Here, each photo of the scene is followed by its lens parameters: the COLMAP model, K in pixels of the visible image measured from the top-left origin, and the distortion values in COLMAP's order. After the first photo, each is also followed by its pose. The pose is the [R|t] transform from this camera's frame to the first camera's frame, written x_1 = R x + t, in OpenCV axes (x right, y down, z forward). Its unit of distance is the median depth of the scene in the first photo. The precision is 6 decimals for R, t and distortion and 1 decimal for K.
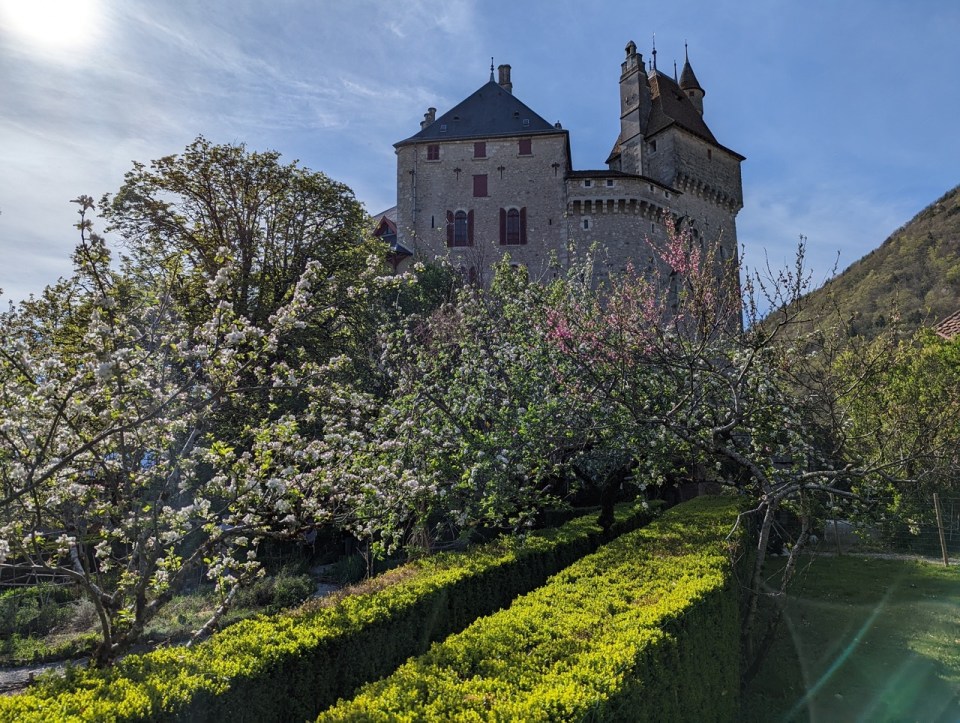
lens RADIAL K [[657.8, 0, 480.0], [0, 657.8, 361.5], [0, 0, 1]] dist [0.097795, -0.086809]
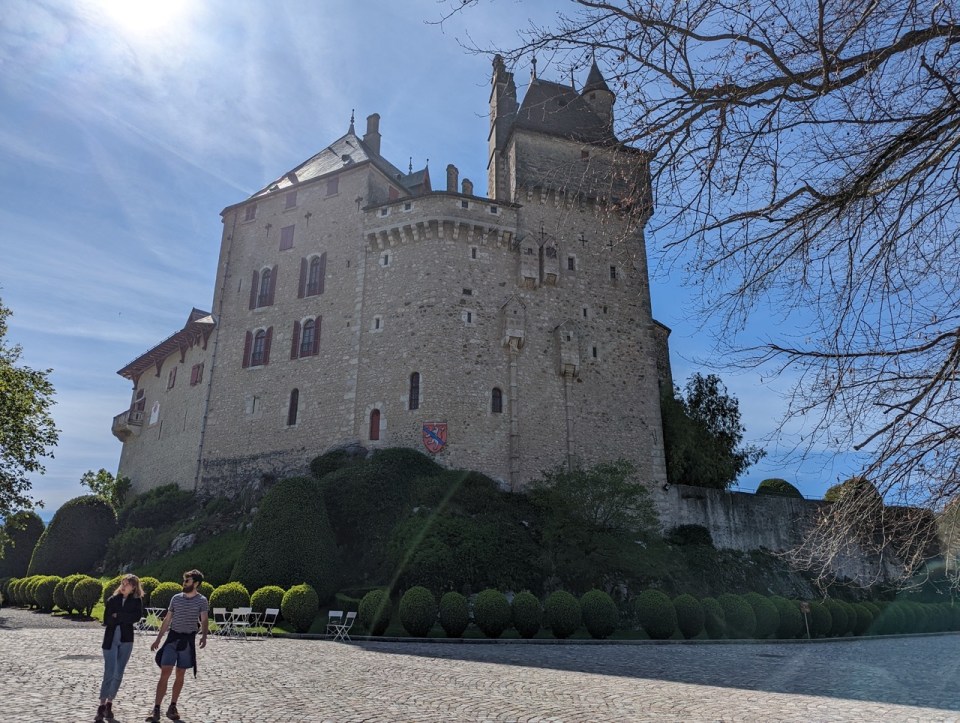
lens RADIAL K [[657.8, 0, 480.0], [0, 657.8, 361.5], [0, 0, 1]] dist [0.097795, -0.086809]
pose [[0.934166, -0.110900, -0.339167, 0.525680], [0.053476, 0.983255, -0.174214, 0.062800], [0.352808, 0.144607, 0.924454, 0.305153]]
